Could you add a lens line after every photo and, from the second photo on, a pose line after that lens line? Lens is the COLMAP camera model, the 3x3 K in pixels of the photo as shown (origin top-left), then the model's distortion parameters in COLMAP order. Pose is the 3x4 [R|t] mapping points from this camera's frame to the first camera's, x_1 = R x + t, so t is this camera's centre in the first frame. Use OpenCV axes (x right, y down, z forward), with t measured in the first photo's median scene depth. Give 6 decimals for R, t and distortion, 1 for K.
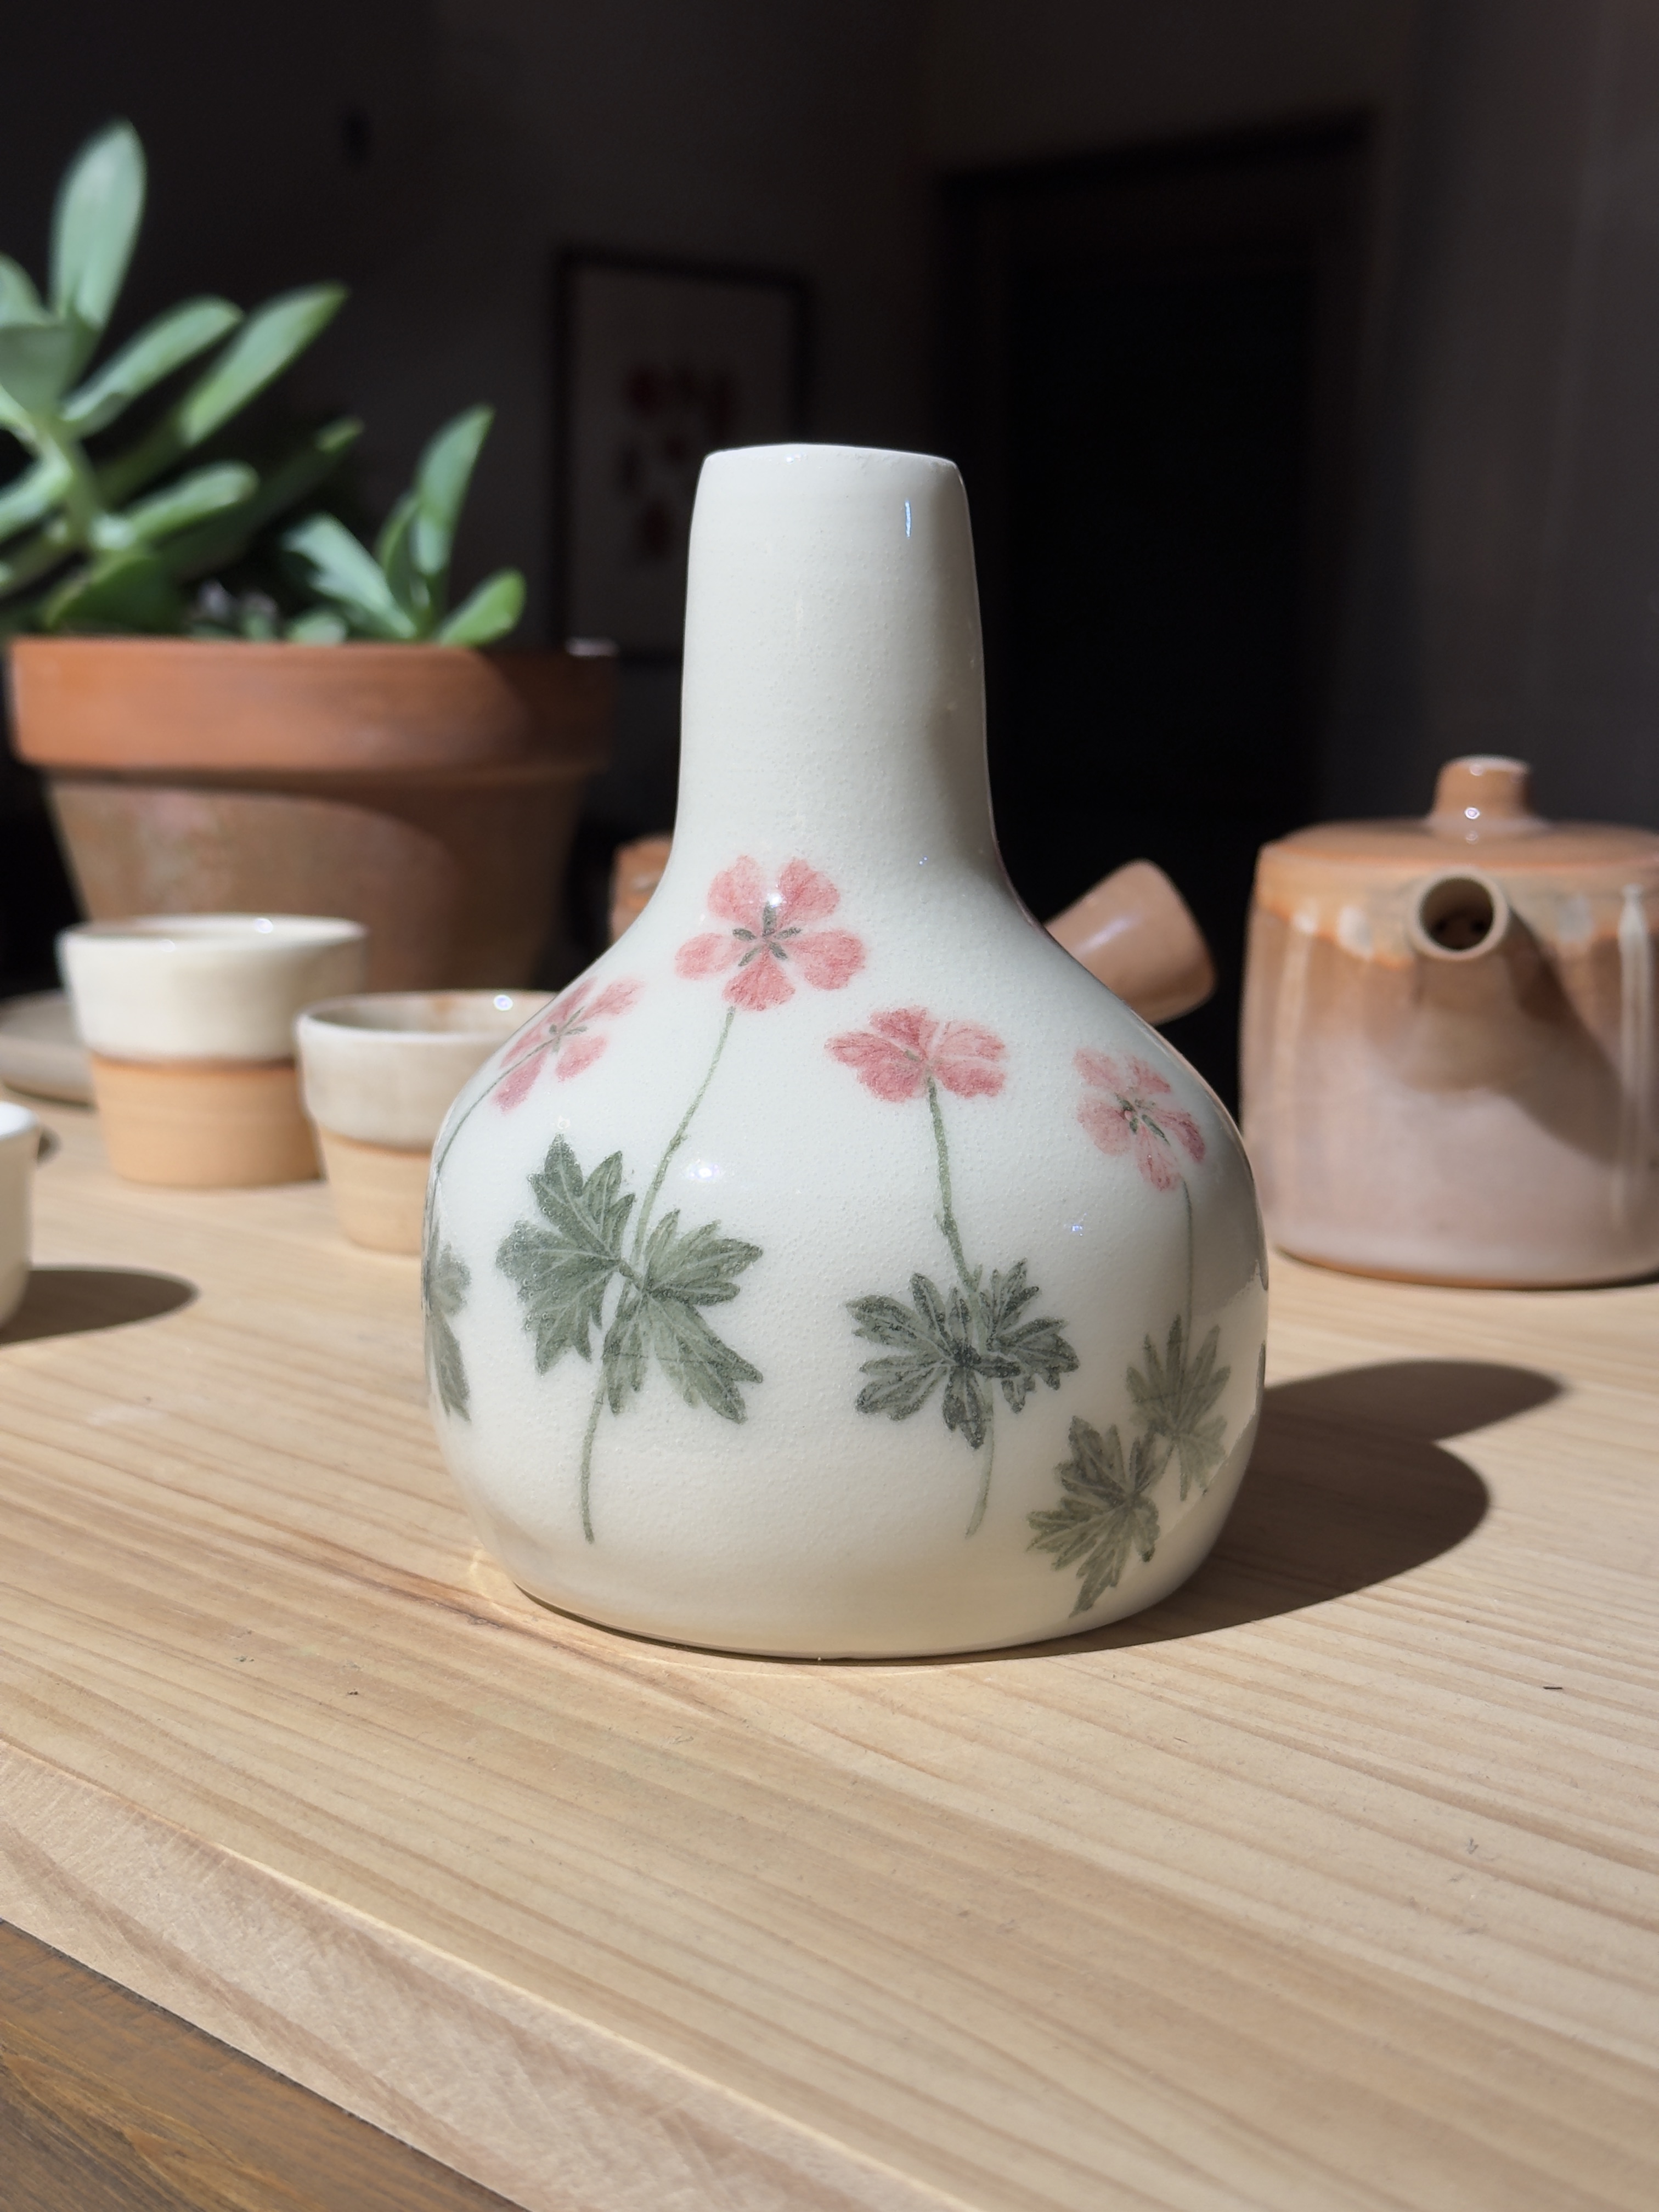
lens RADIAL K [[3093.3, 0, 825.2], [0, 3093.3, 1104.8], [0, 0, 1]] dist [0.099861, 0.000000]
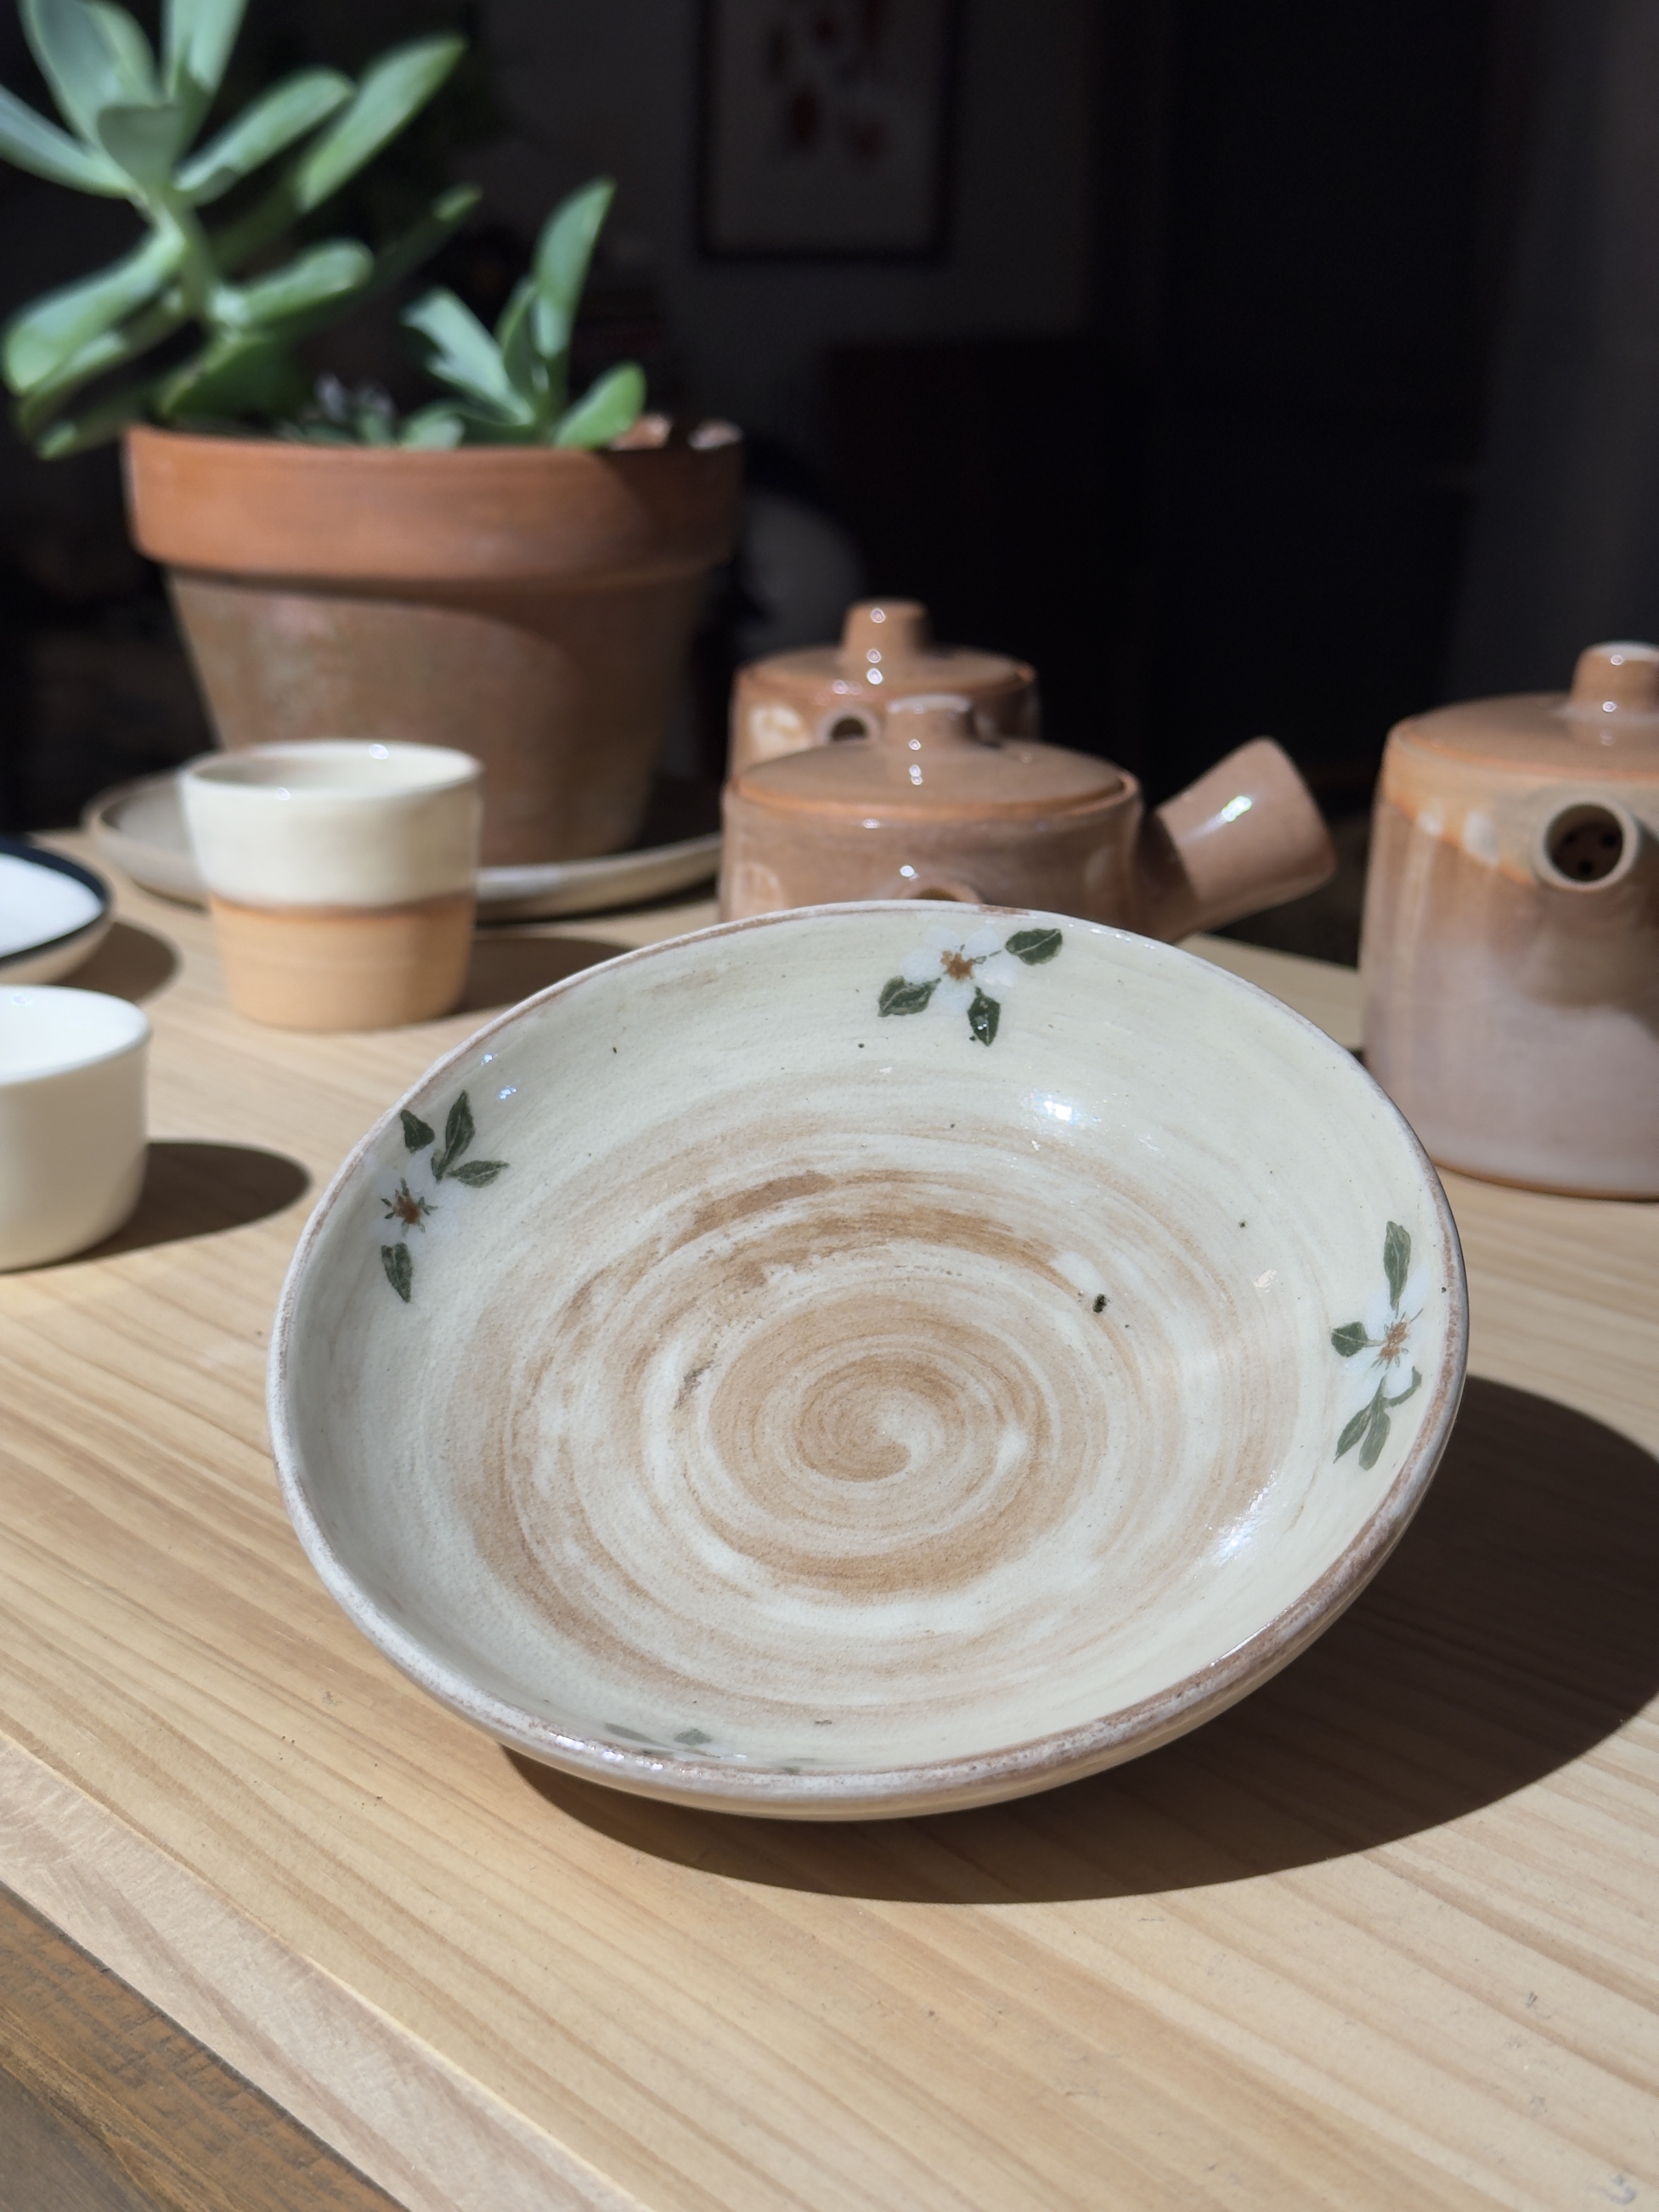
lens RADIAL K [[3093.3, 0, 830.0], [0, 3093.3, 1109.4], [0, 0, 1]] dist [0.099861, 0.000000]
pose [[0.998894, 0.017066, -0.043816, 0.016419], [-0.011201, 0.991349, 0.130776, -0.151299], [0.045669, -0.130140, 0.990443, 0.016138]]
